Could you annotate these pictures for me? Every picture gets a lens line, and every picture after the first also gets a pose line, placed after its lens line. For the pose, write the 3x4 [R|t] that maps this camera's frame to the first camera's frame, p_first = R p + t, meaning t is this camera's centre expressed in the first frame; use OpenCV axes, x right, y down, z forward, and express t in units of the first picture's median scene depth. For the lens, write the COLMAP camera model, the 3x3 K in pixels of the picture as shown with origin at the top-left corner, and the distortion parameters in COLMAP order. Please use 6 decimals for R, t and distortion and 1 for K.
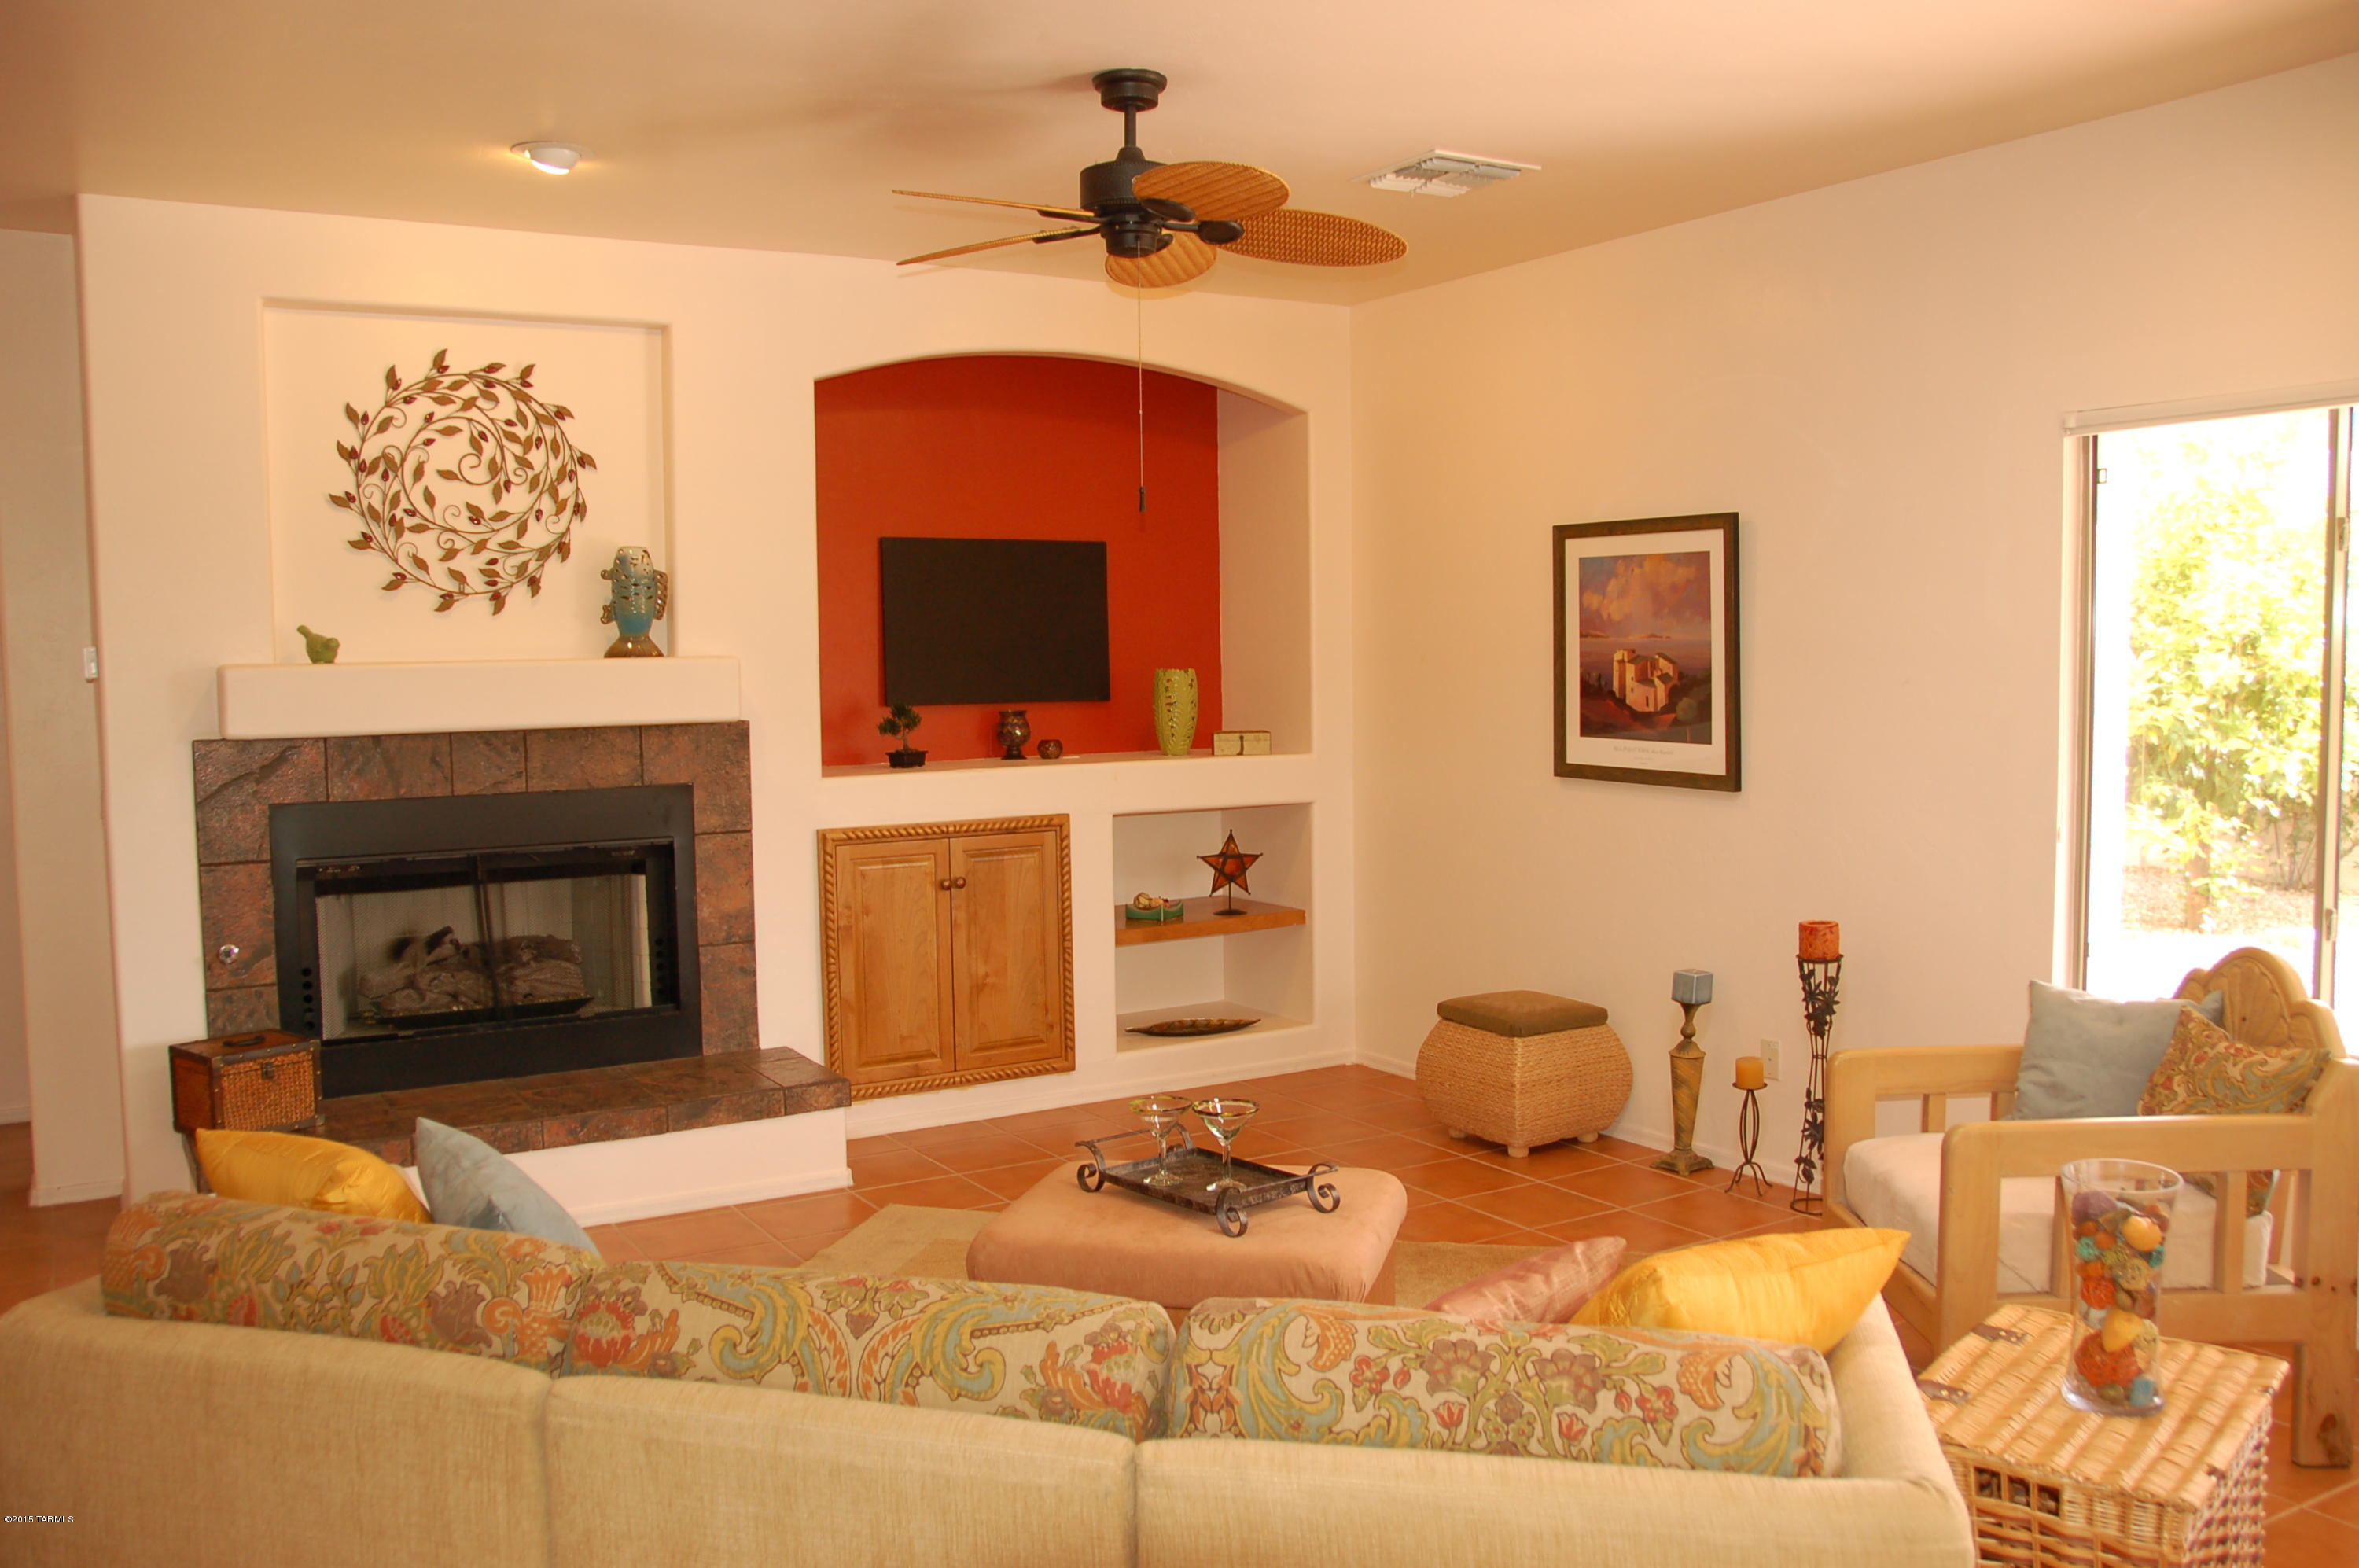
lens RADIAL K [[1949.6, 0, 1179.5], [0, 1949.6, 784.0], [0, 0, 1]] dist [-0.083898, 0.010965]
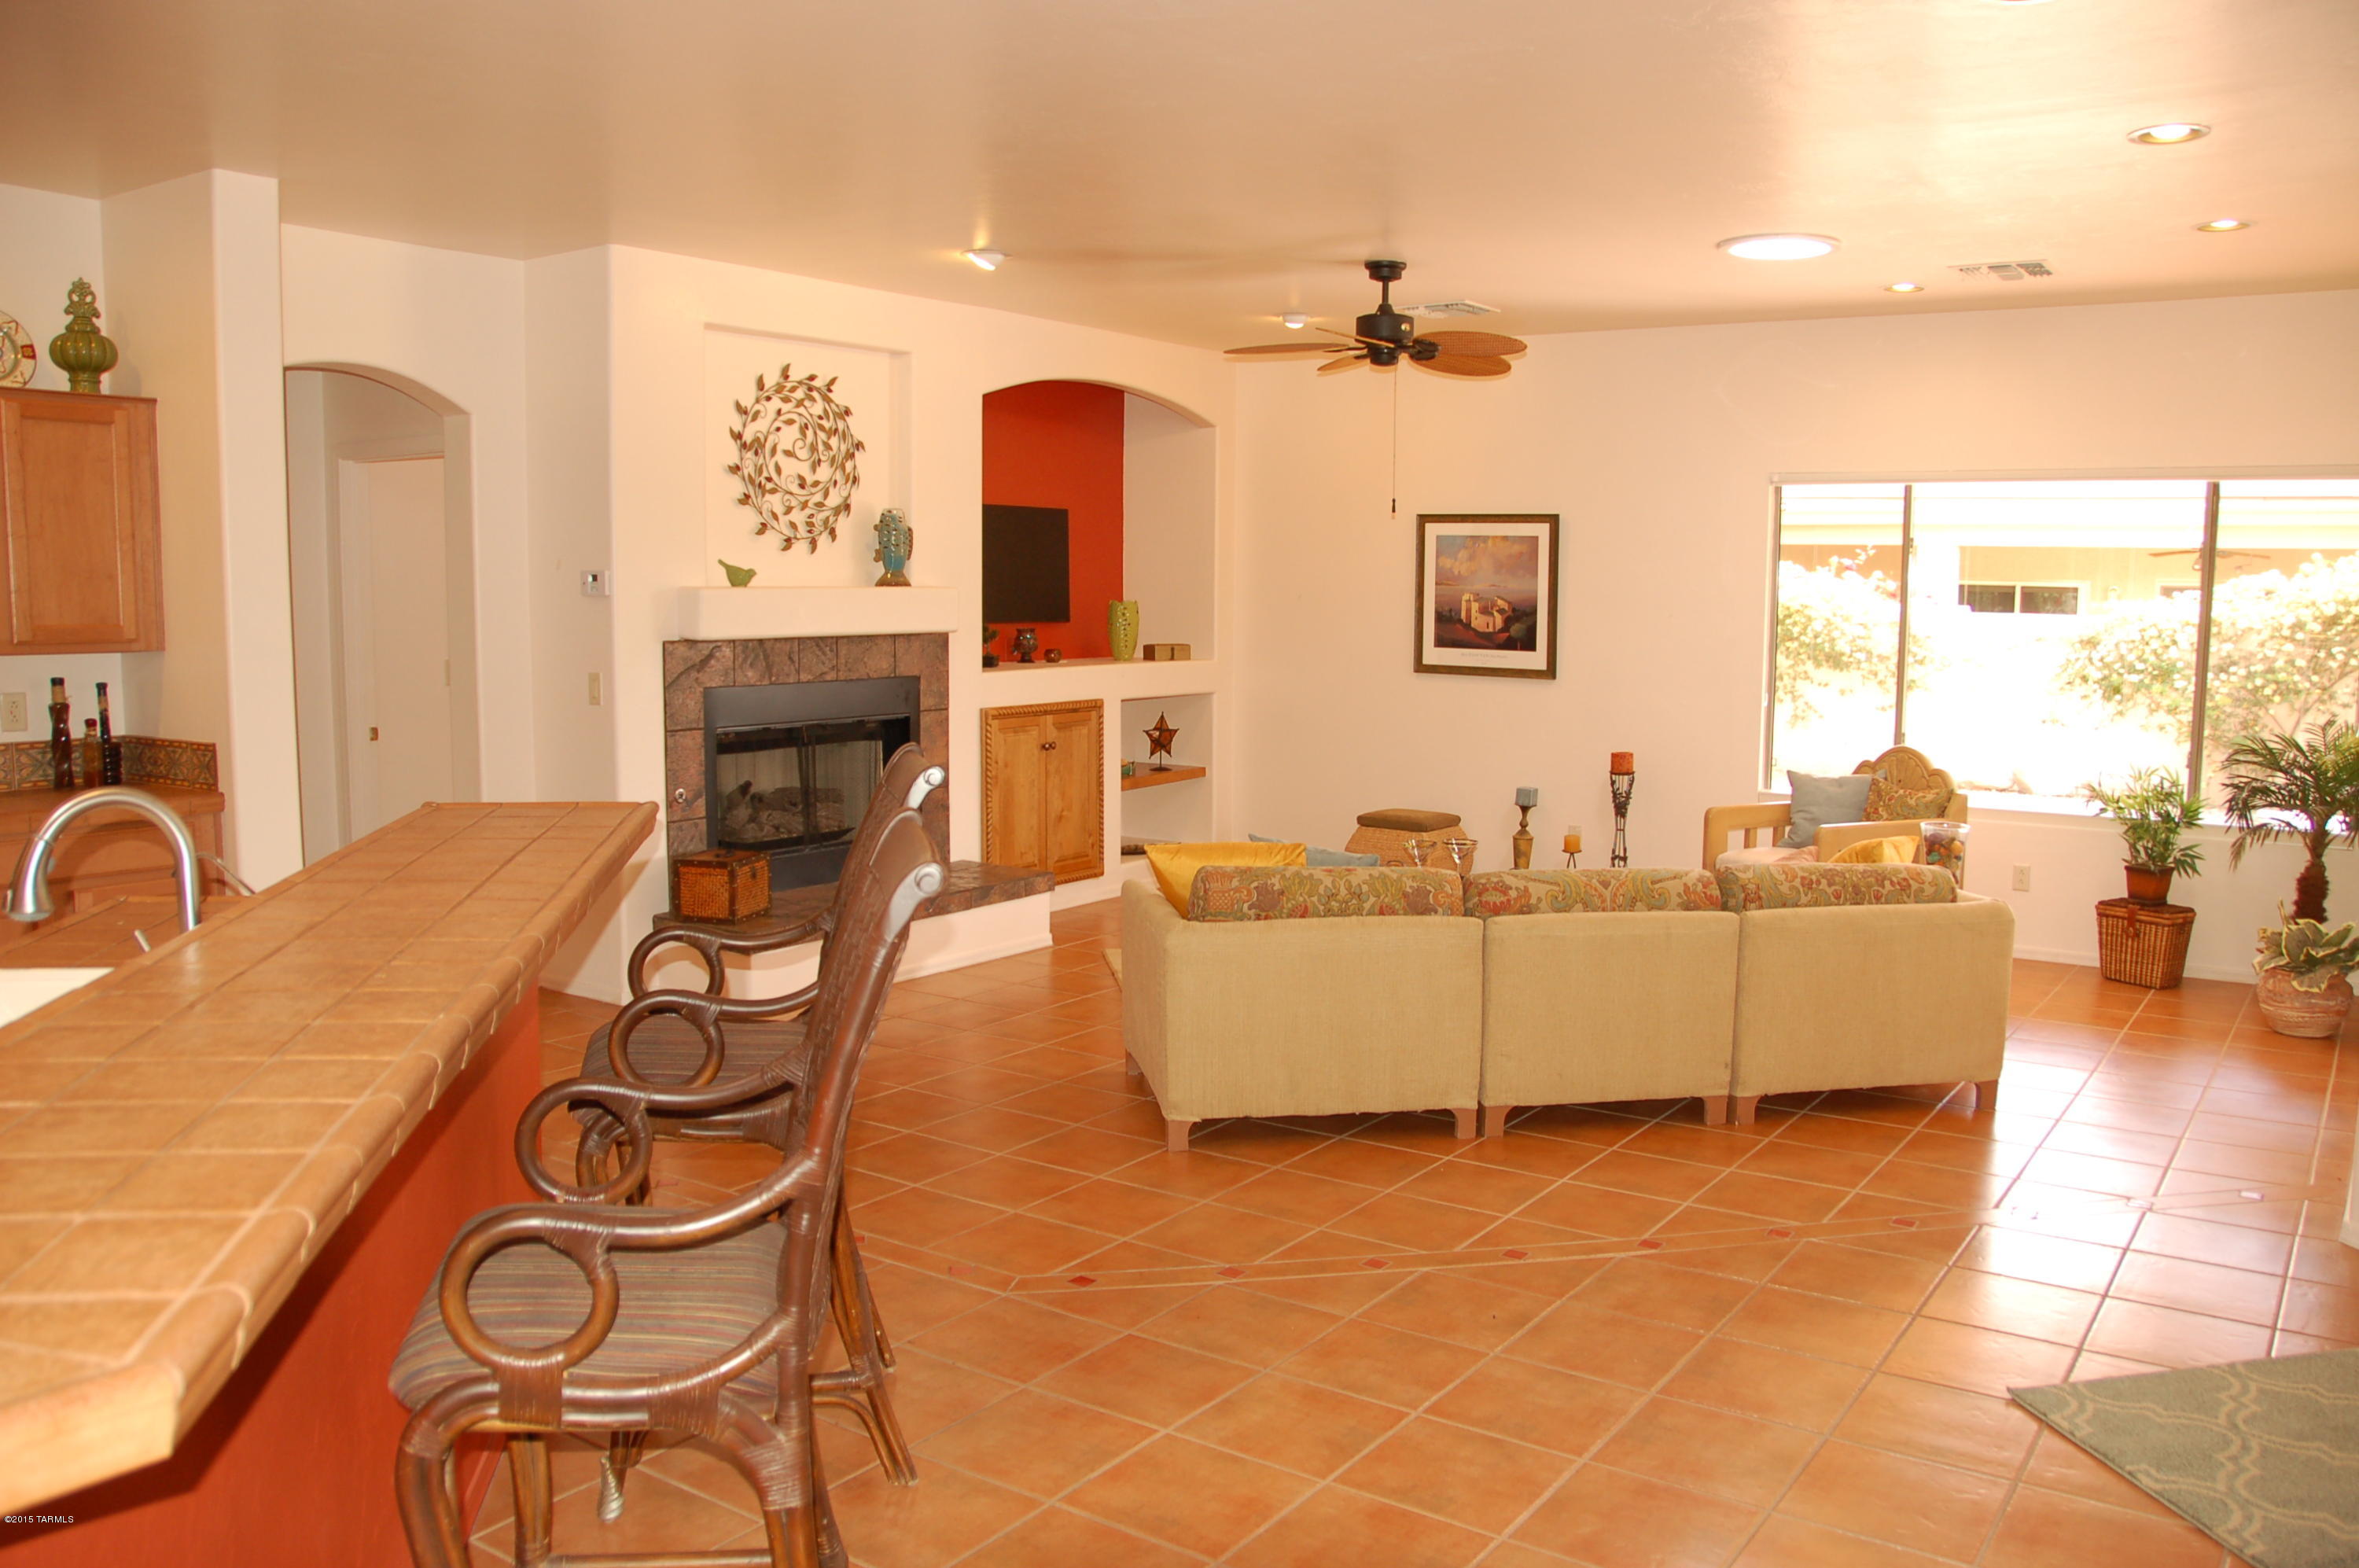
lens RADIAL K [[1949.6, 0, 1179.5], [0, 1949.6, 784.0], [0, 0, 1]] dist [-0.083898, 0.010965]
pose [[0.909994, -0.022346, 0.414018, -0.704104], [0.007747, 0.999289, 0.036907, 0.029595], [-0.414548, -0.030378, 0.909520, -0.404070]]
